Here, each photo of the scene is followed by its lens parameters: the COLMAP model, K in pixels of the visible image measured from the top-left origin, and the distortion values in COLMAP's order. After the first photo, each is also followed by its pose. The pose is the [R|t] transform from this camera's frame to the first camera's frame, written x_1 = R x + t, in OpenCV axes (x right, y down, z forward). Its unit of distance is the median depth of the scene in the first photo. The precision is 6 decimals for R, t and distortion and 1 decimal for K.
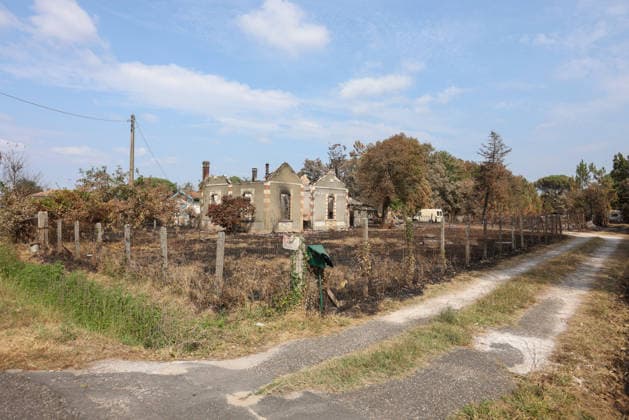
lens RADIAL K [[472.6, 0, 314.5], [0, 472.6, 210.0], [0, 0, 1]] dist [-0.078432, -0.000075]
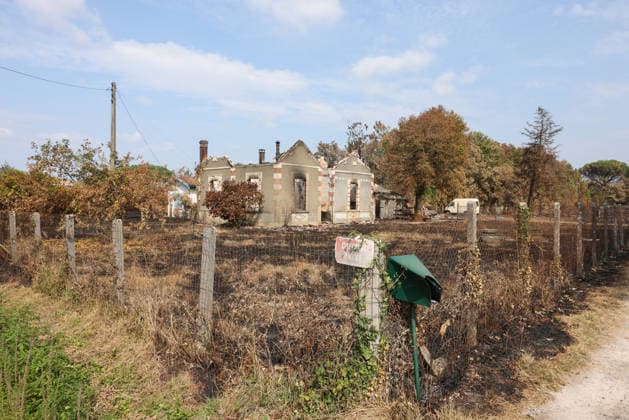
lens RADIAL K [[489.3, 0, 306.9], [0, 489.3, 210.5], [0, 0, 1]] dist [-0.042585, -0.000493]
pose [[0.999538, -0.000124, -0.030387, -0.021744], [0.000651, 0.999850, 0.017328, 0.005699], [0.030380, -0.017340, 0.999388, 0.139820]]
